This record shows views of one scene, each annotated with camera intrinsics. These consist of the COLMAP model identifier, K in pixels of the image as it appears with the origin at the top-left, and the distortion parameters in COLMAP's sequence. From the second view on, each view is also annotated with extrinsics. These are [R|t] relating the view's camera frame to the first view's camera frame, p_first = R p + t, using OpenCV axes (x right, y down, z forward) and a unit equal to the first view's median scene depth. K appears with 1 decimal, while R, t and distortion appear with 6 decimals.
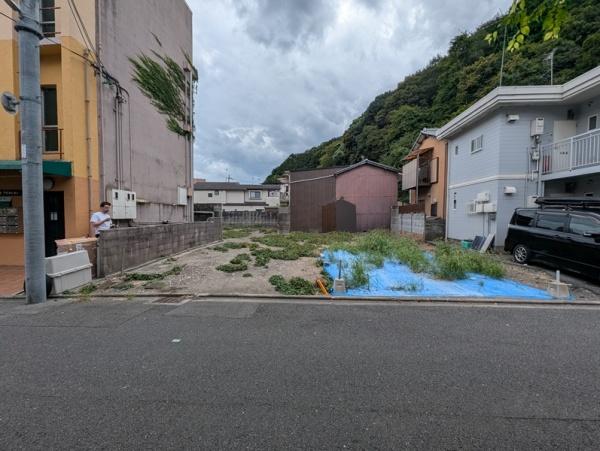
lens RADIAL K [[247.2, 0, 300.7], [0, 247.2, 225.1], [0, 0, 1]] dist [0.005340, -0.003112]
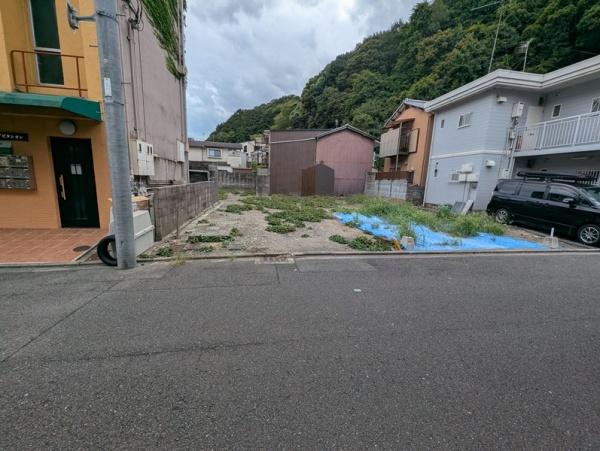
lens RADIAL K [[246.8, 0, 300.6], [0, 246.8, 225.5], [0, 0, 1]] dist [0.004272, -0.002822]
pose [[0.975024, -0.006386, 0.222008, -0.239281], [-0.026526, 0.989083, 0.144951, 0.005282], [-0.220510, -0.147220, 0.964210, 0.005972]]
